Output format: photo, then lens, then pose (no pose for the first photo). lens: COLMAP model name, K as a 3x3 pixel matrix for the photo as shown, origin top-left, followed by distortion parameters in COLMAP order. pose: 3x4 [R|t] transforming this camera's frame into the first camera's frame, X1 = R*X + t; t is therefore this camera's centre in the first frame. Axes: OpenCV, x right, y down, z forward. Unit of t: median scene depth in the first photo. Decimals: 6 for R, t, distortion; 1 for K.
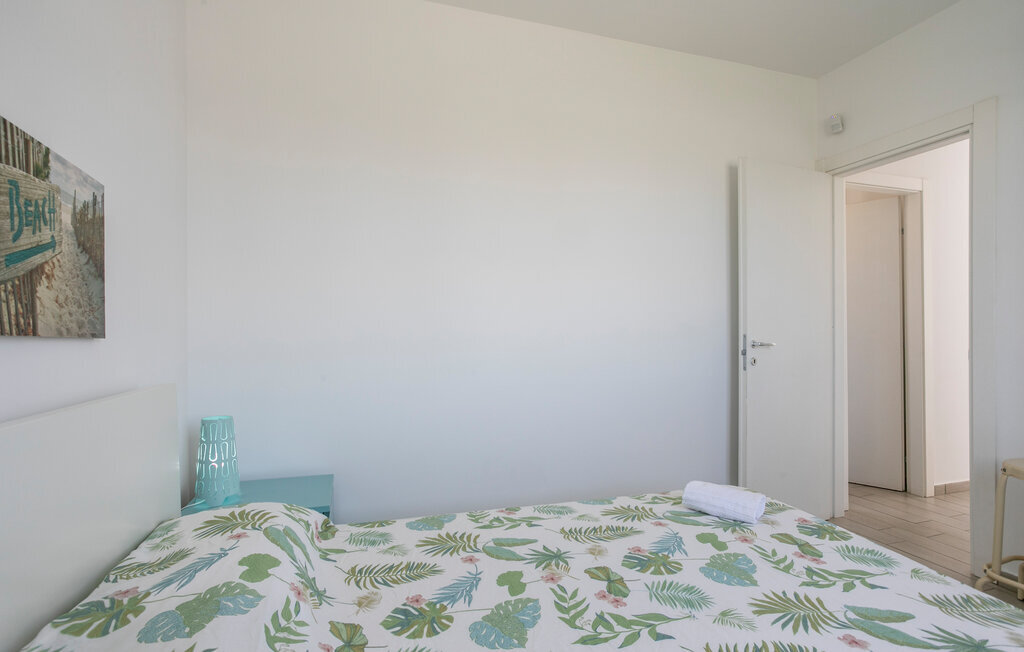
lens RADIAL K [[506.0, 0, 519.7], [0, 506.0, 331.9], [0, 0, 1]] dist [-0.015245, 0.000807]
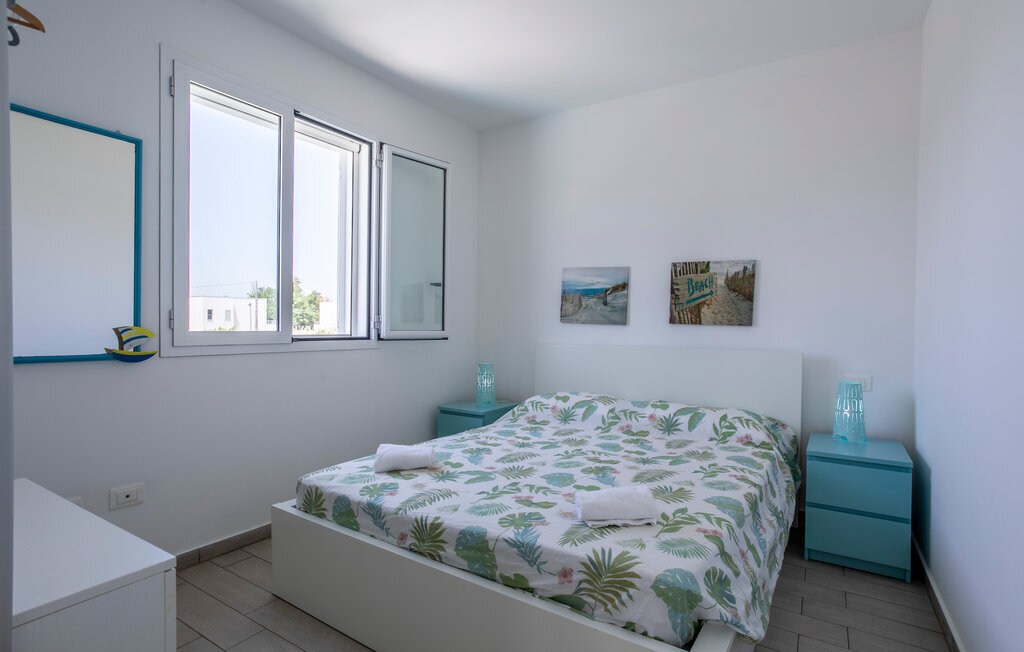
lens RADIAL K [[506.0, 0, 512.7], [0, 506.0, 322.0], [0, 0, 1]] dist [-0.015245, 0.000807]
pose [[-0.787897, 0.005915, -0.615778, 1.564649], [0.006638, 0.999977, 0.001113, -0.014018], [0.615771, -0.003211, -0.787919, 2.250096]]
